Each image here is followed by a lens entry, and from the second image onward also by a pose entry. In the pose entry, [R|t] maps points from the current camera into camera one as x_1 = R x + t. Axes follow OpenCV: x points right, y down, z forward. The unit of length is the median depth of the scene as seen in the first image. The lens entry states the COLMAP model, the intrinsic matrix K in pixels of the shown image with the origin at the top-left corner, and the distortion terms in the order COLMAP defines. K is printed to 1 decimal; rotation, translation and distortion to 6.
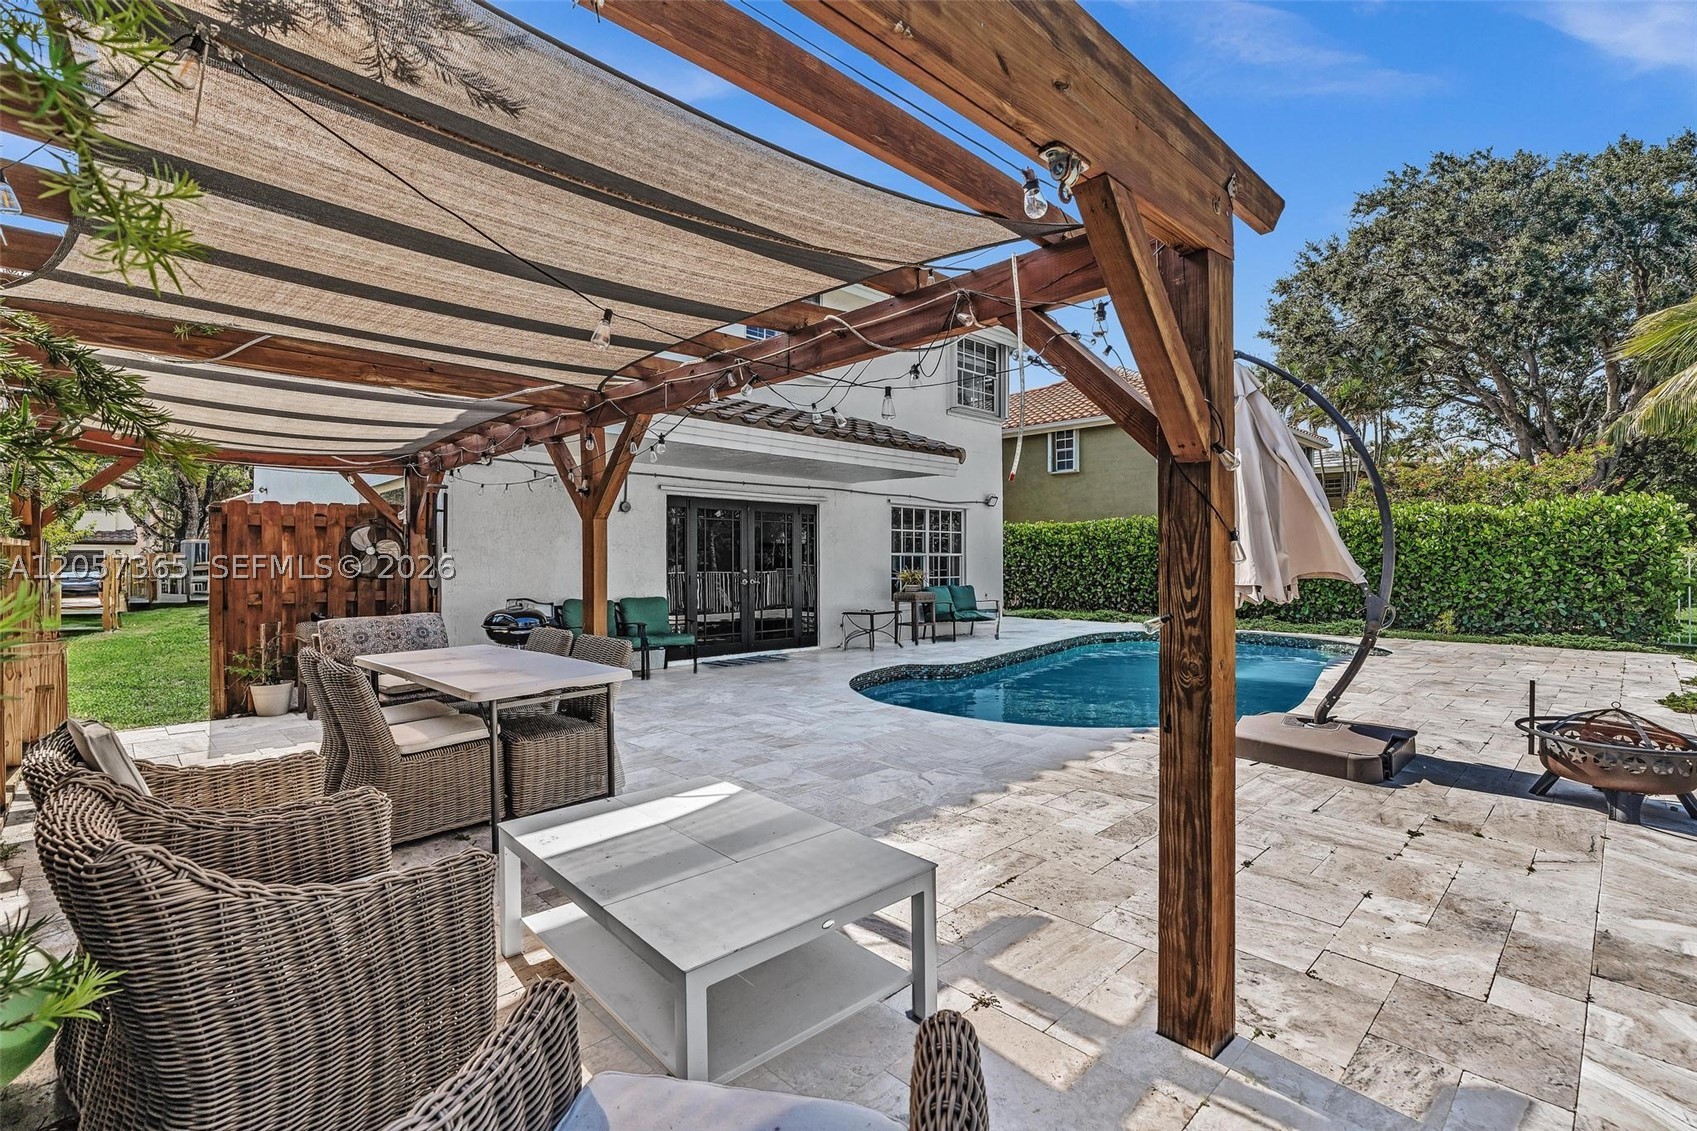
lens RADIAL K [[751.3, 0, 854.5], [0, 751.3, 554.9], [0, 0, 1]] dist [0.000761, 0.000676]
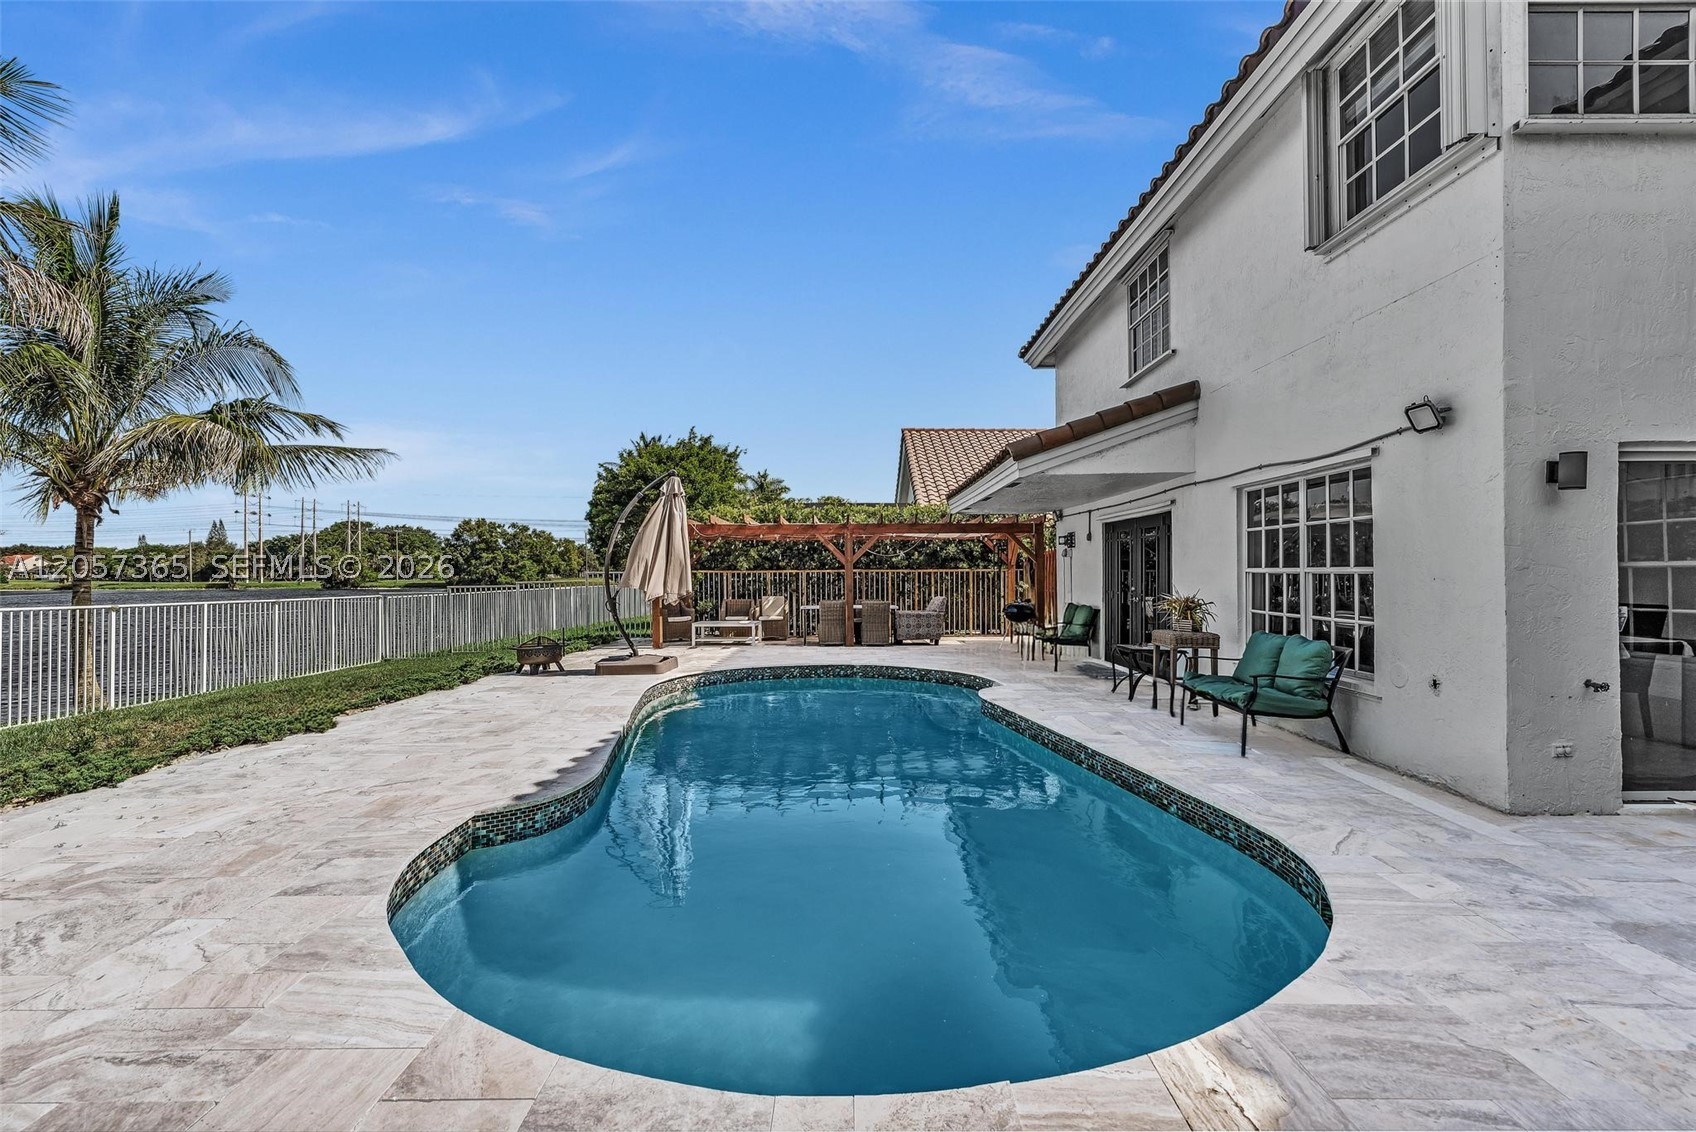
lens RADIAL K [[760.8, 0, 848.0], [0, 760.8, 566.0], [0, 0, 1]] dist [-0.002896, 0.000689]
pose [[-0.696841, -0.002273, -0.717222, 0.706344], [0.008041, 0.999907, -0.010981, -0.000472], [0.717181, -0.013419, -0.696758, 1.196055]]
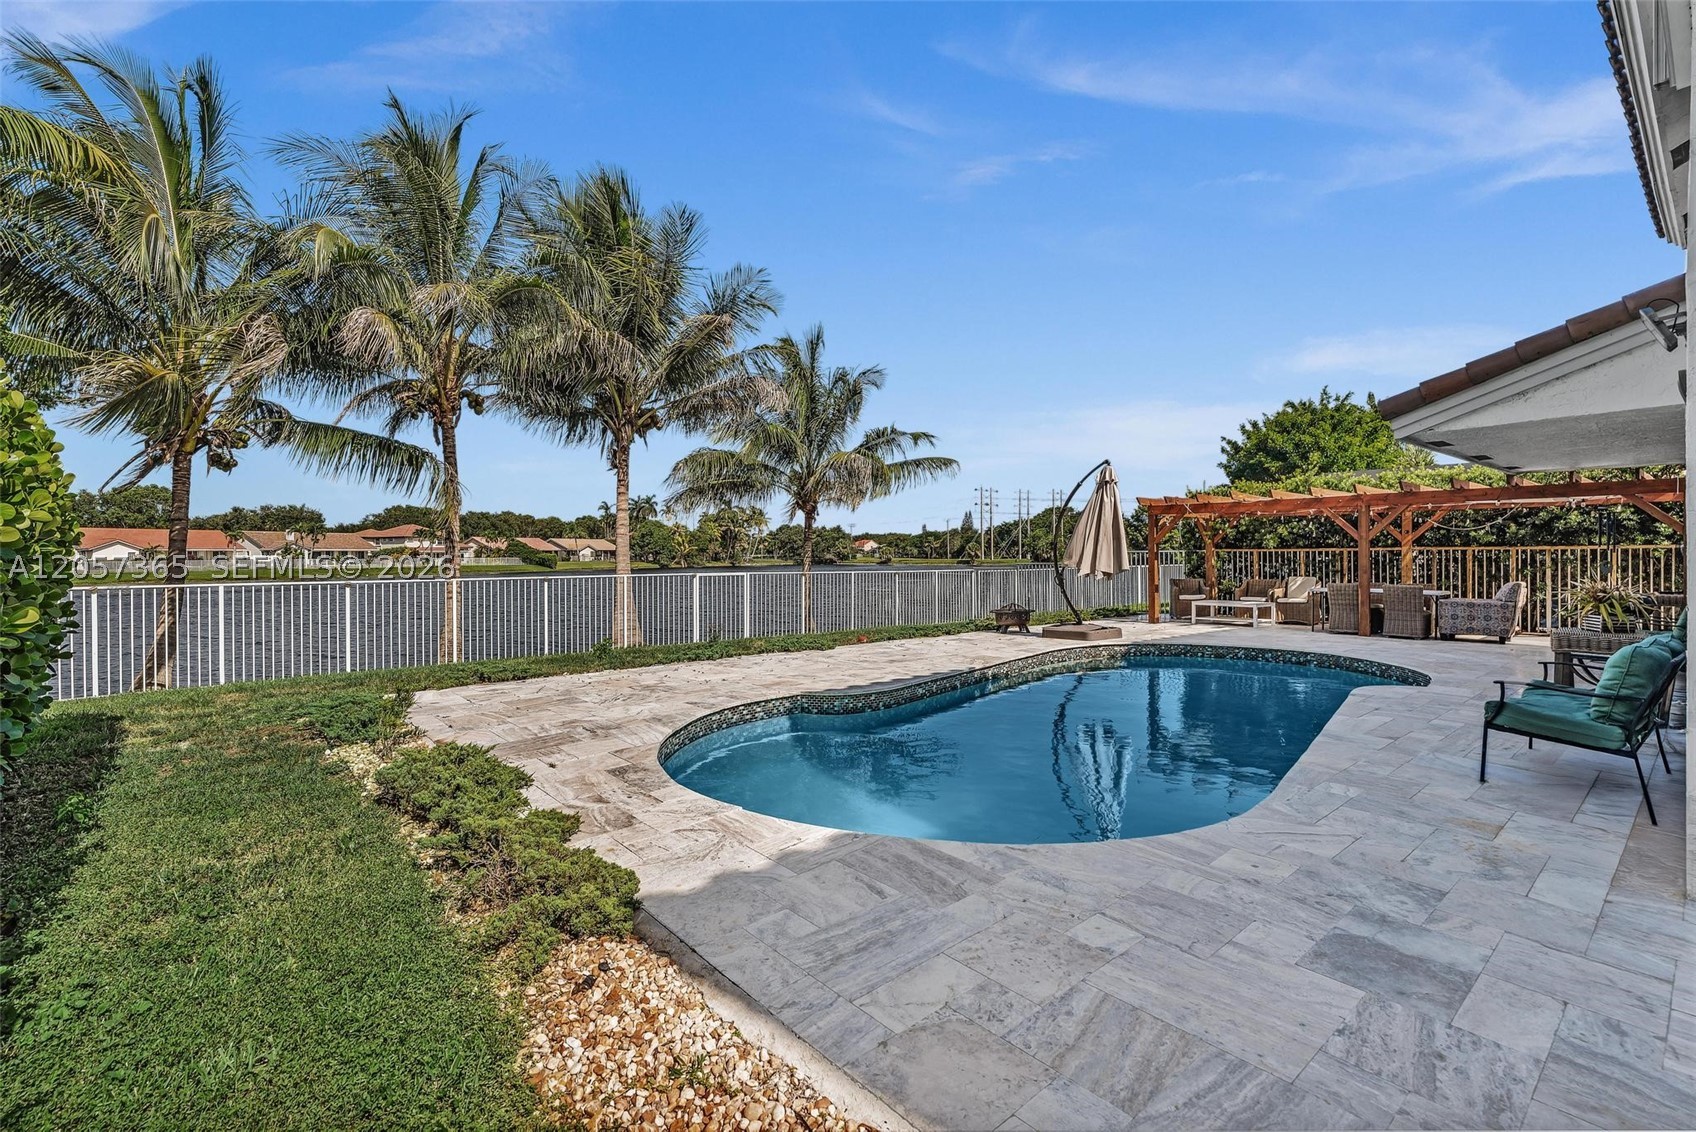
lens RADIAL K [[760.8, 0, 848.0], [0, 760.8, 566.0], [0, 0, 1]] dist [-0.002896, 0.000689]
pose [[-0.998084, 0.005809, 0.061599, 0.491789], [0.006486, 0.999921, 0.010802, 0.001307], [-0.061531, 0.011181, -0.998043, 1.436854]]
